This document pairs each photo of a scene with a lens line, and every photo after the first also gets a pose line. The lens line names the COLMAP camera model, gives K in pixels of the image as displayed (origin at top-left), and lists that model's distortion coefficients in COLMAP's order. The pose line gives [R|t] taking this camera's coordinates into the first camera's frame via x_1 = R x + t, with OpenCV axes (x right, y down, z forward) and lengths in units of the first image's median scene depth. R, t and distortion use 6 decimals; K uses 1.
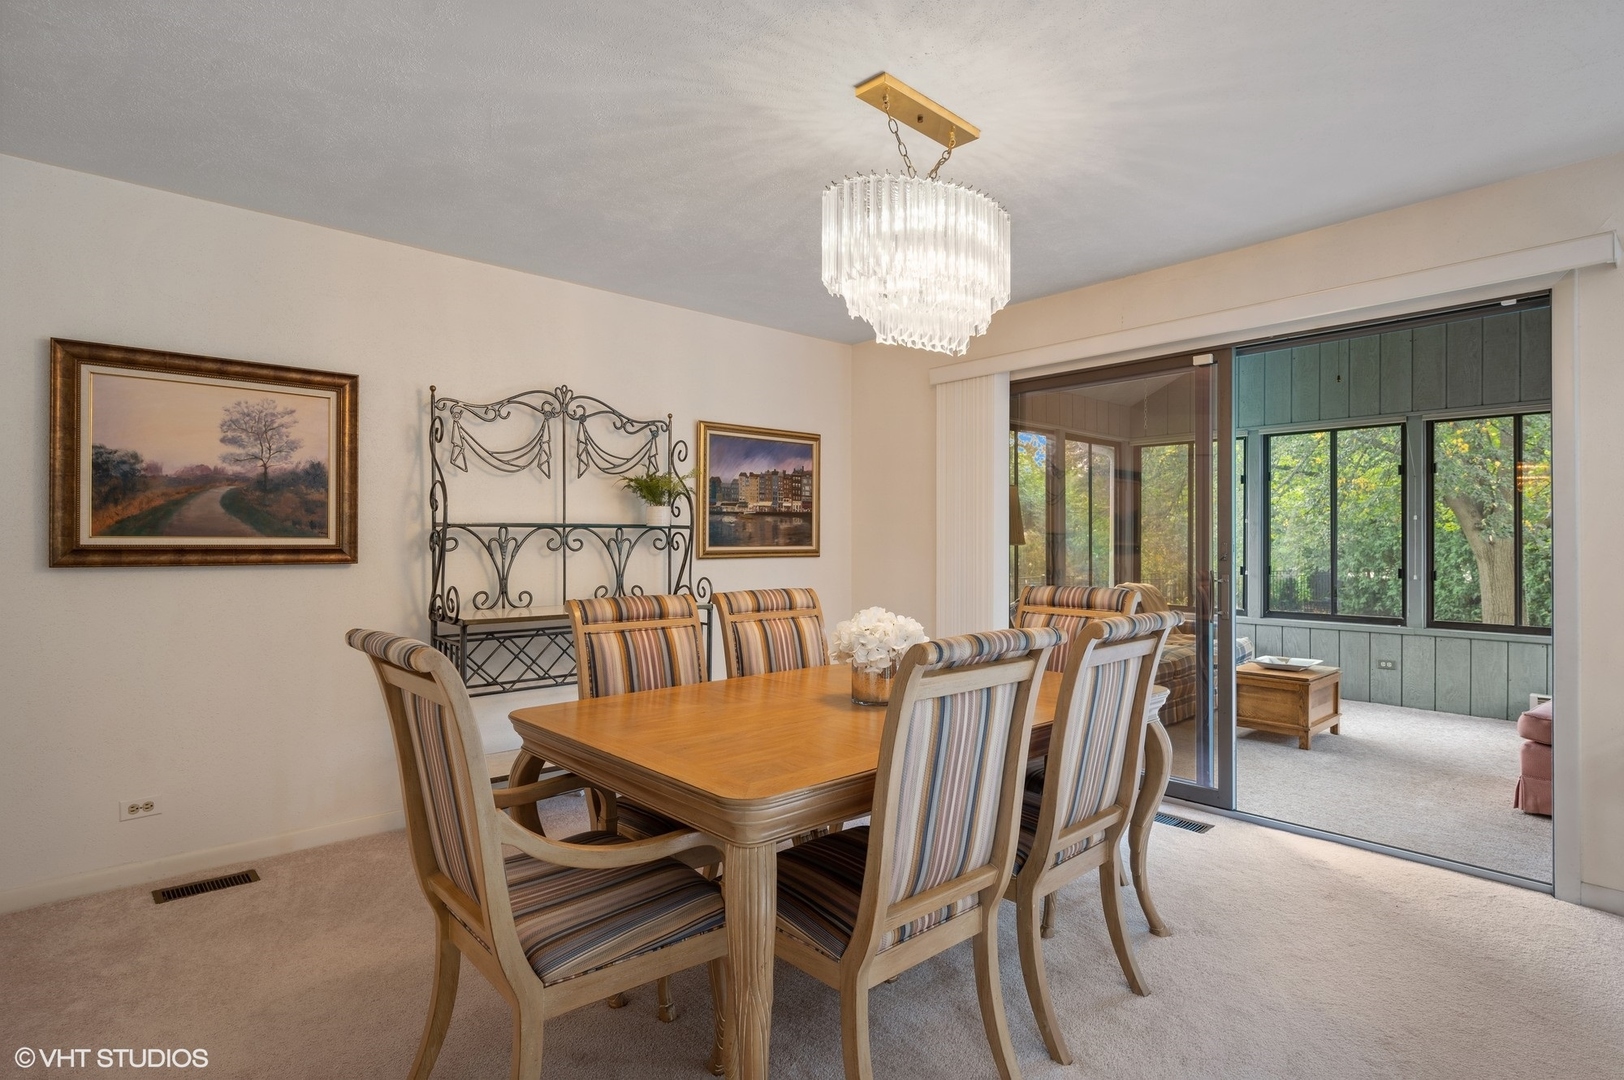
lens RADIAL K [[826.6, 0, 817.5], [0, 826.6, 536.8], [0, 0, 1]] dist [-0.007389, -0.000916]
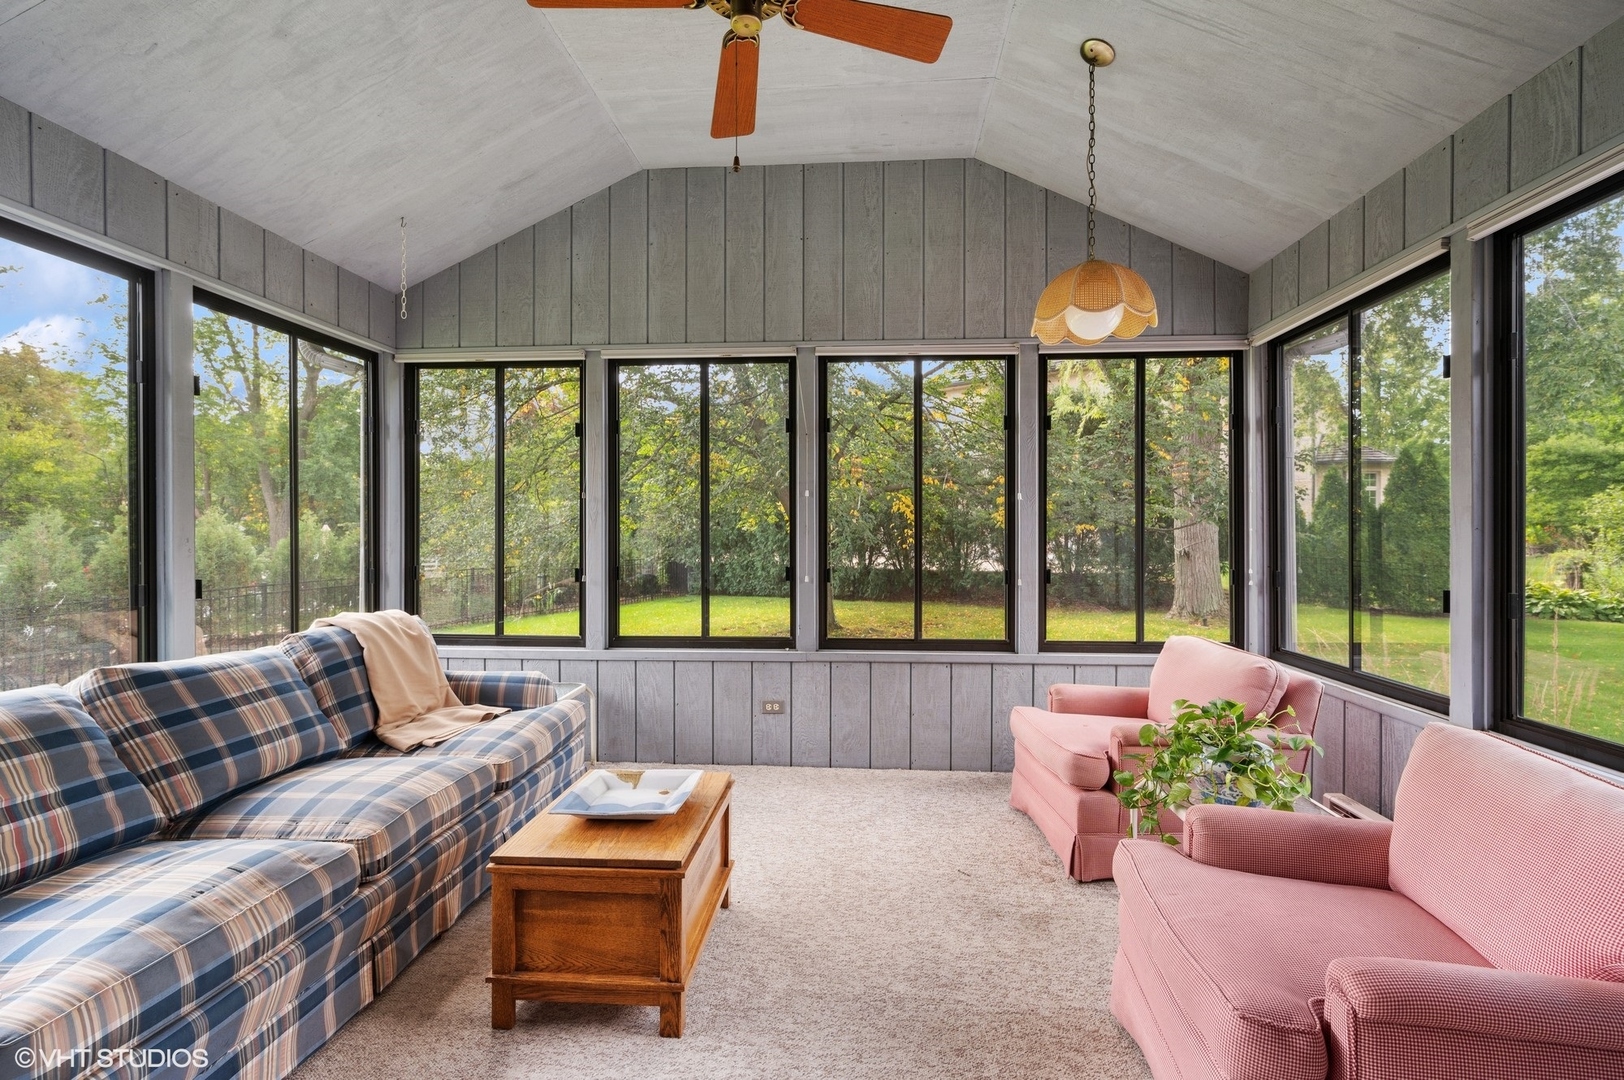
lens RADIAL K [[713.7, 0, 814.8], [0, 713.7, 537.8], [0, 0, 1]] dist [0.001819, -0.000566]
pose [[0.735775, -0.006403, 0.677195, 0.325363], [-0.001957, 0.999931, 0.011580, 0.007358], [-0.677223, -0.009845, 0.735712, 0.557551]]
